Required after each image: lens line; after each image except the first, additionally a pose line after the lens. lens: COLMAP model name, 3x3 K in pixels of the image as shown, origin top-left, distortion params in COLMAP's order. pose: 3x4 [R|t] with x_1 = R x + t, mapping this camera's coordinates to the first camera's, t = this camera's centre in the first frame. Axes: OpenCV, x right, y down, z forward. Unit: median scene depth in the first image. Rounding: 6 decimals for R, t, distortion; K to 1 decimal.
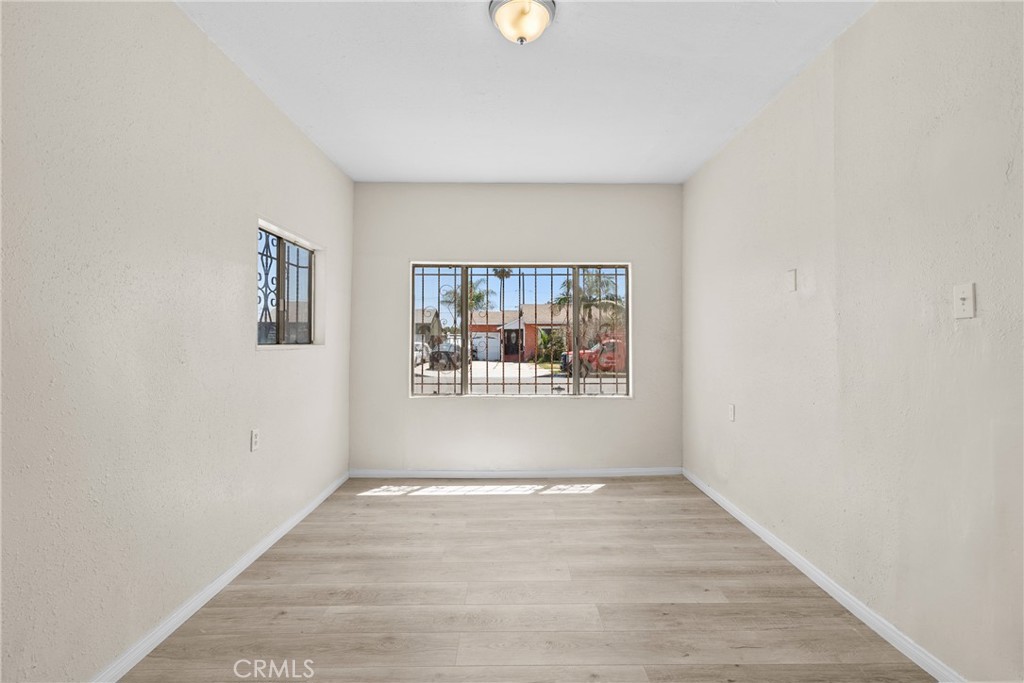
lens RADIAL K [[477.7, 0, 515.0], [0, 477.7, 337.2], [0, 0, 1]] dist [-0.003453, 0.001230]
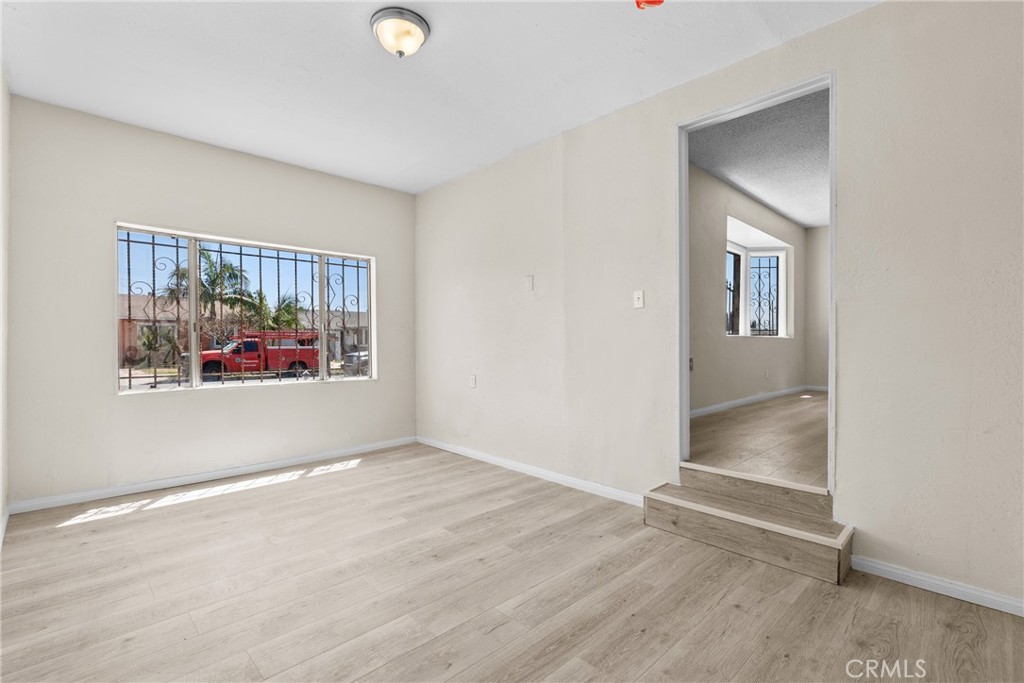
lens RADIAL K [[470.6, 0, 513.0], [0, 470.6, 345.3], [0, 0, 1]] dist [-0.003088, 0.000997]
pose [[0.726123, -0.007055, 0.687529, -0.327629], [-0.002480, 0.999914, 0.012880, 0.038815], [-0.687561, -0.011057, 0.726043, -0.013639]]
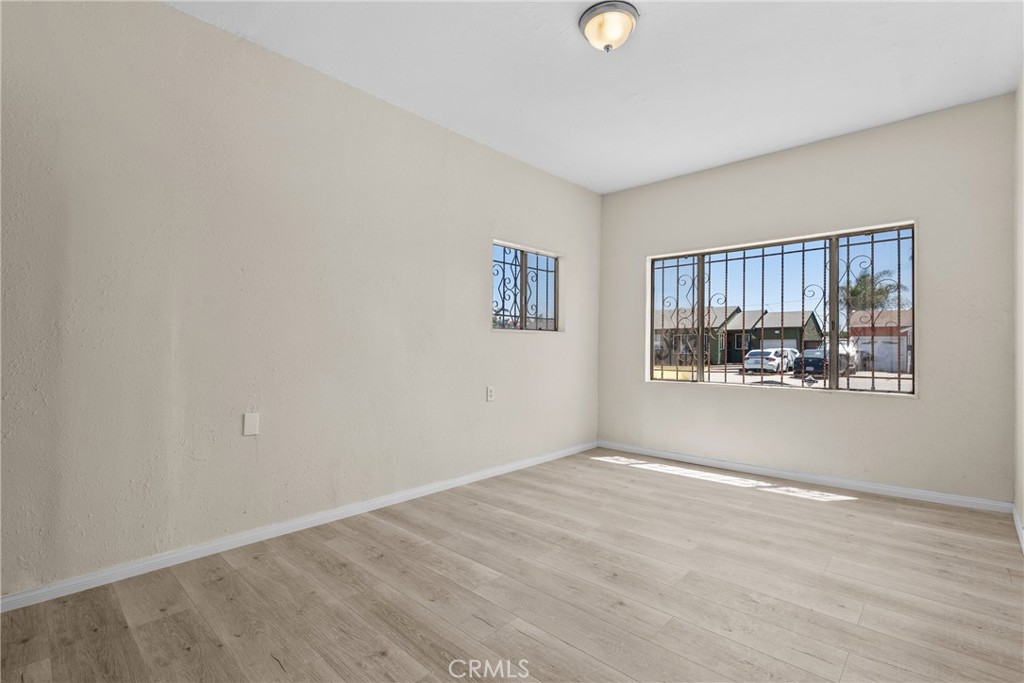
lens RADIAL K [[470.6, 0, 513.0], [0, 470.6, 345.3], [0, 0, 1]] dist [-0.003088, 0.000997]
pose [[0.723849, -0.001892, -0.689956, 0.352551], [0.001824, 0.999998, -0.000828, 0.051800], [0.689956, -0.000659, 0.723851, 0.016064]]
